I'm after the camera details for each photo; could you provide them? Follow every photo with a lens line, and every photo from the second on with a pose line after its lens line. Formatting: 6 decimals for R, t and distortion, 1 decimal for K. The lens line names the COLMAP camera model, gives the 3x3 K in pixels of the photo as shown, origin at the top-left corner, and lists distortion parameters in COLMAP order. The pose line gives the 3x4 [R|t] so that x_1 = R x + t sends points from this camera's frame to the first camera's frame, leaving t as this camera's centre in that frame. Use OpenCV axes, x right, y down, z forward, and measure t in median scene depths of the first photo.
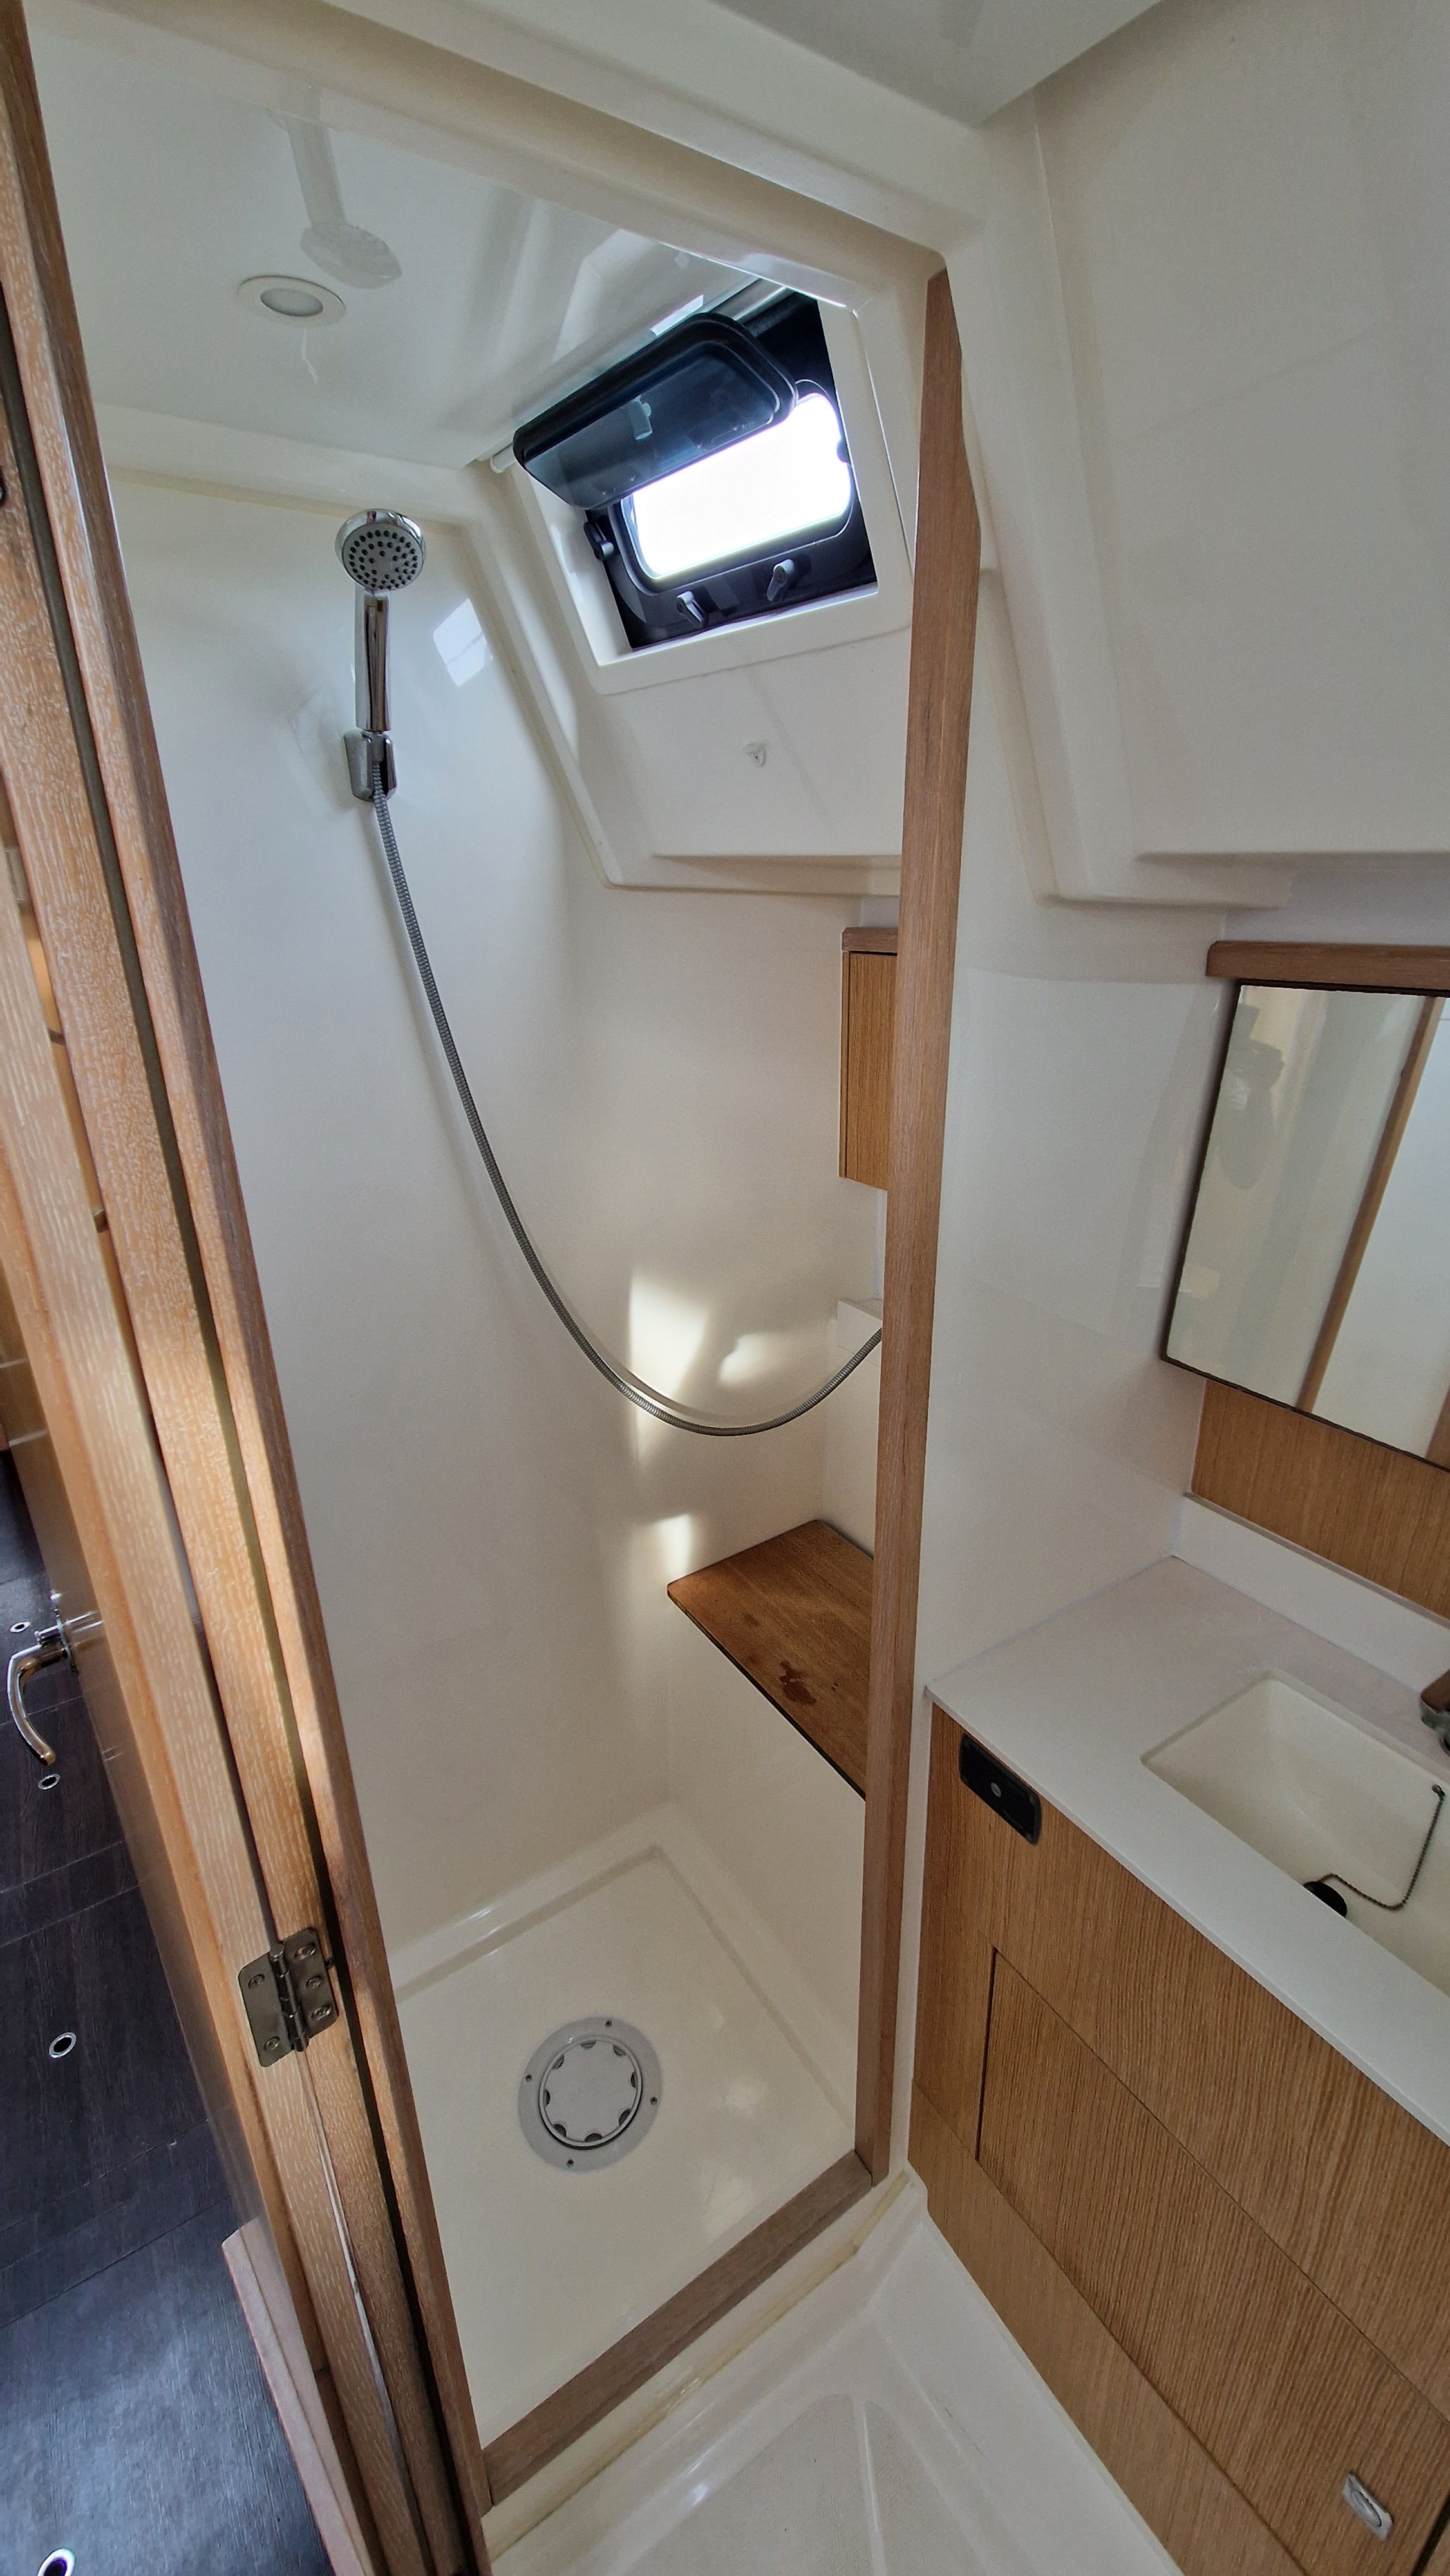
lens RADIAL K [[1048.0, 0, 725.0], [0, 1048.0, 1288.0], [0, 0, 1]] dist [-0.000744, -0.000011]
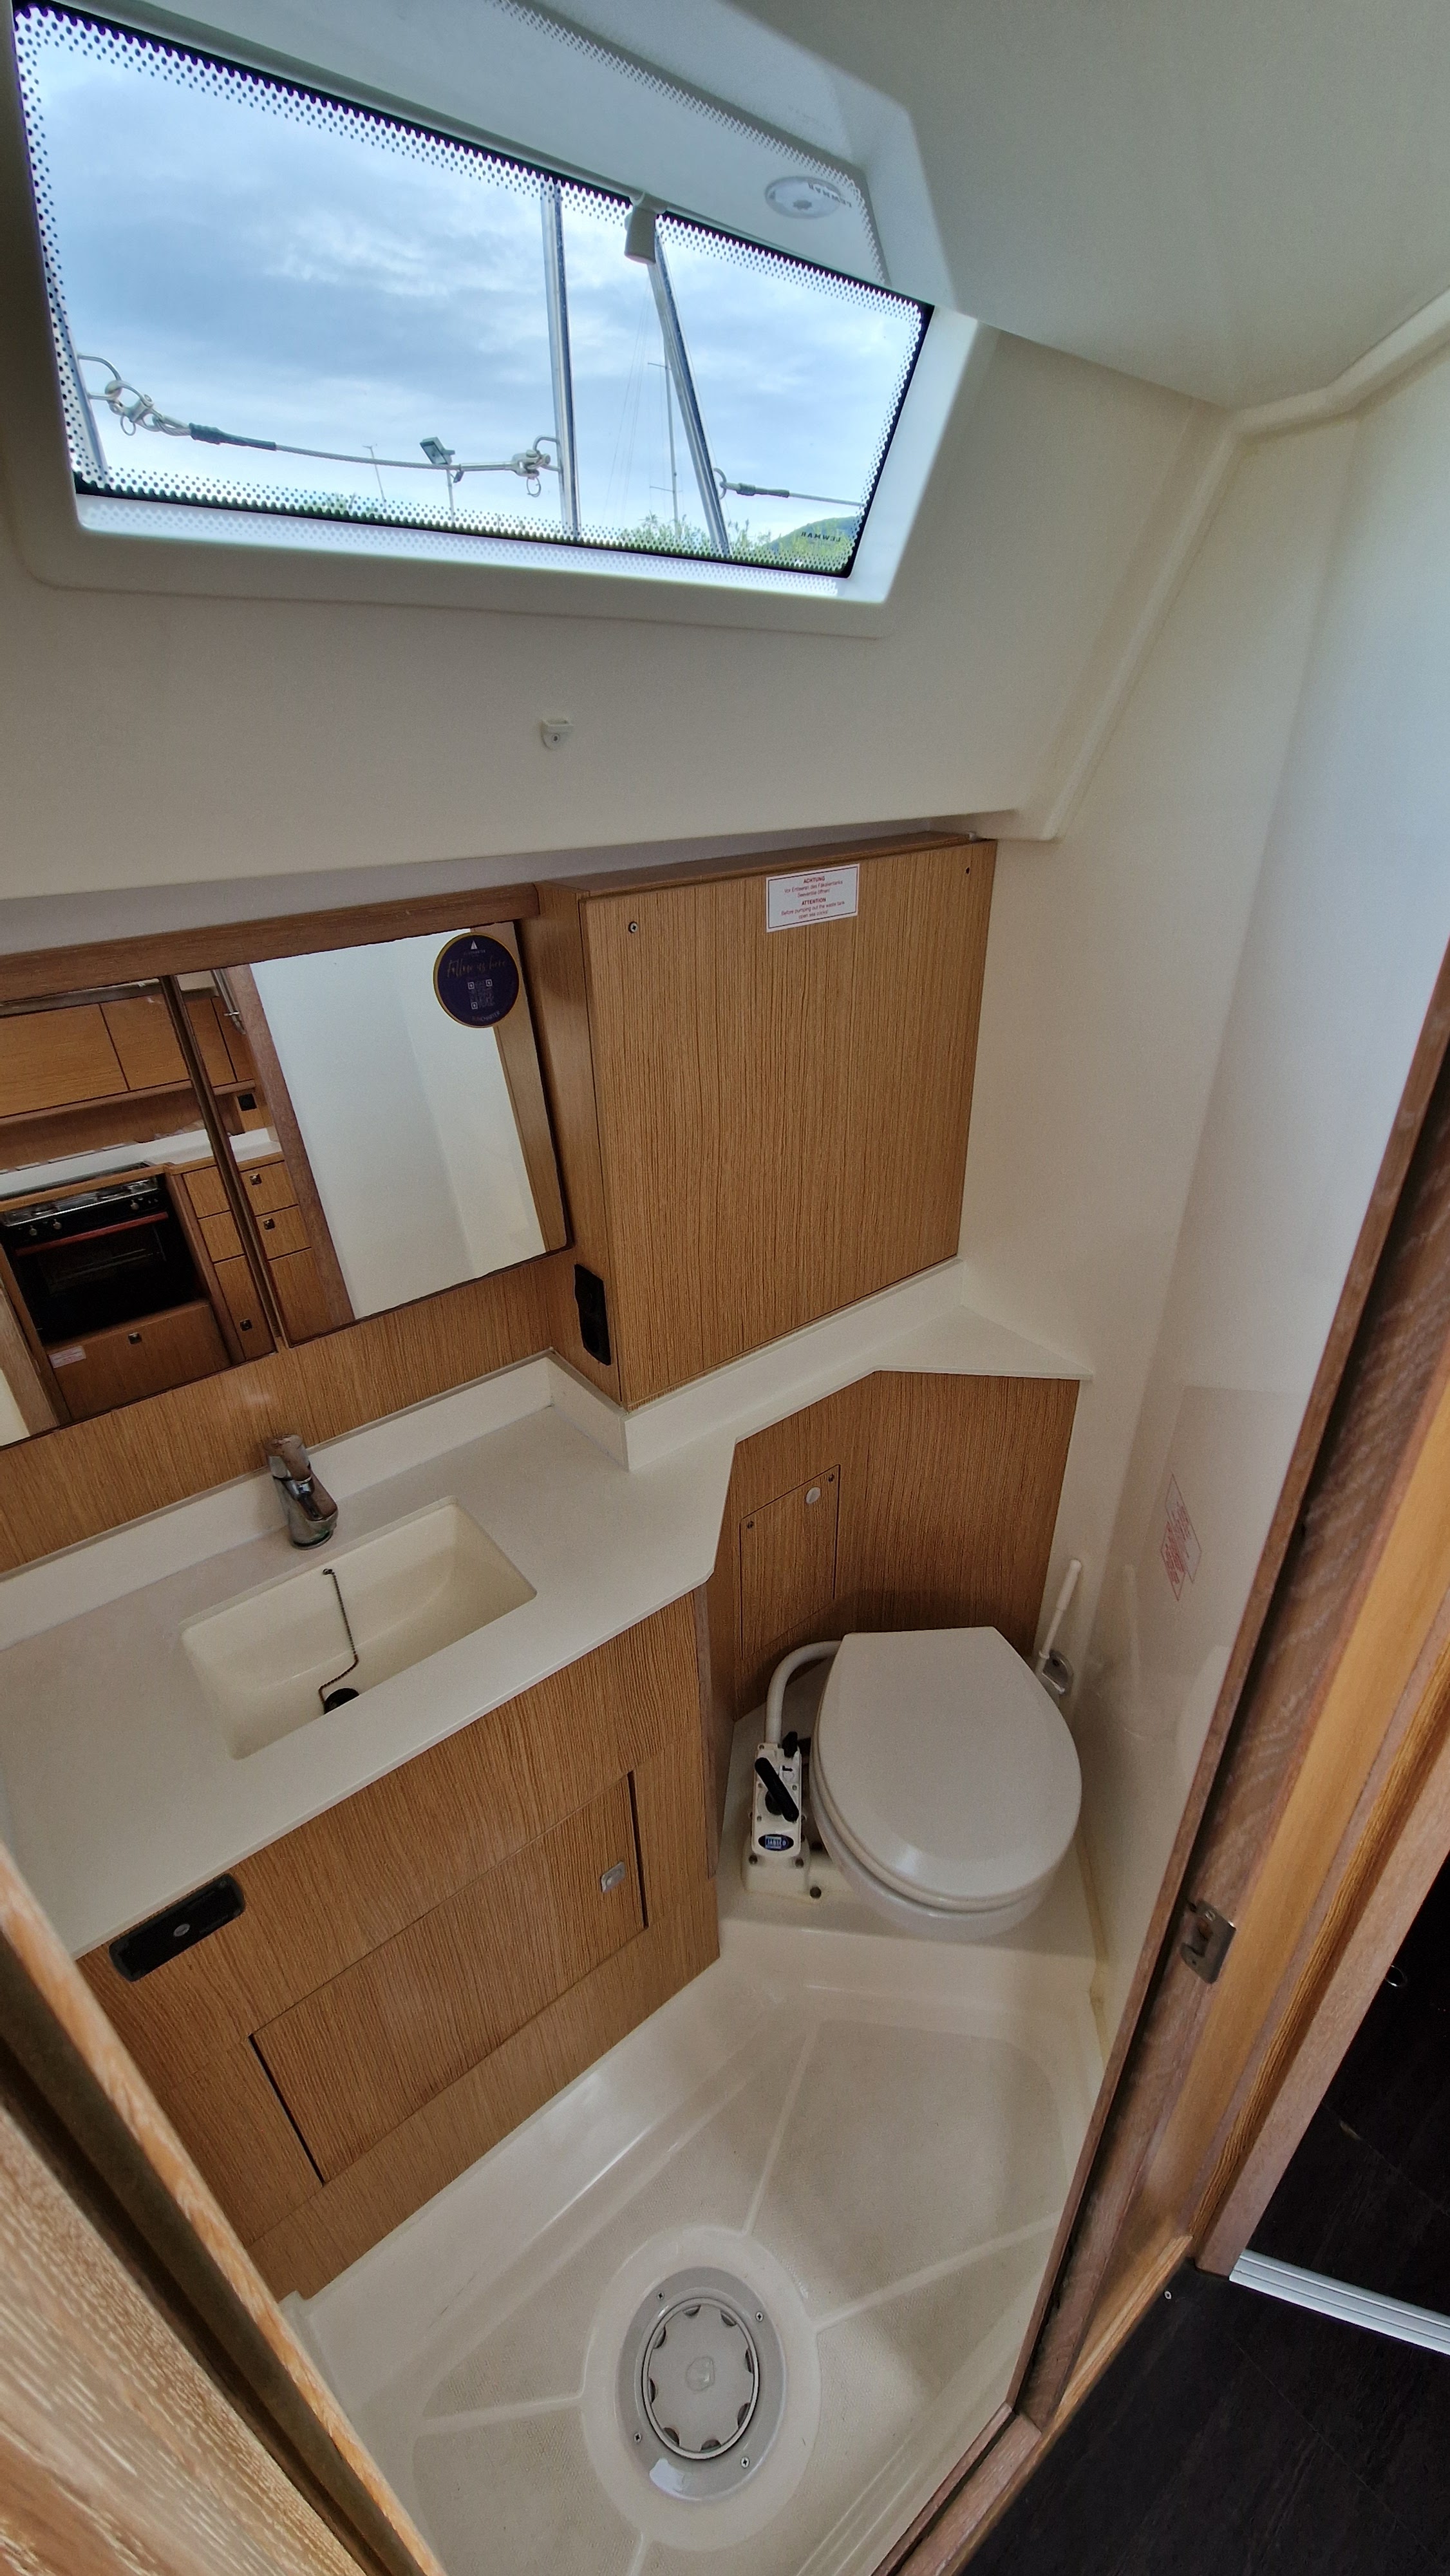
lens RADIAL K [[1038.4, 0, 725.0], [0, 1038.4, 1288.0], [0, 0, 1]] dist [0.022102, 0.000067]
pose [[-0.099610, -0.467114, 0.878568, -0.317923], [0.356298, 0.807667, 0.469814, -0.224035], [-0.929048, 0.359830, 0.085980, 0.271272]]
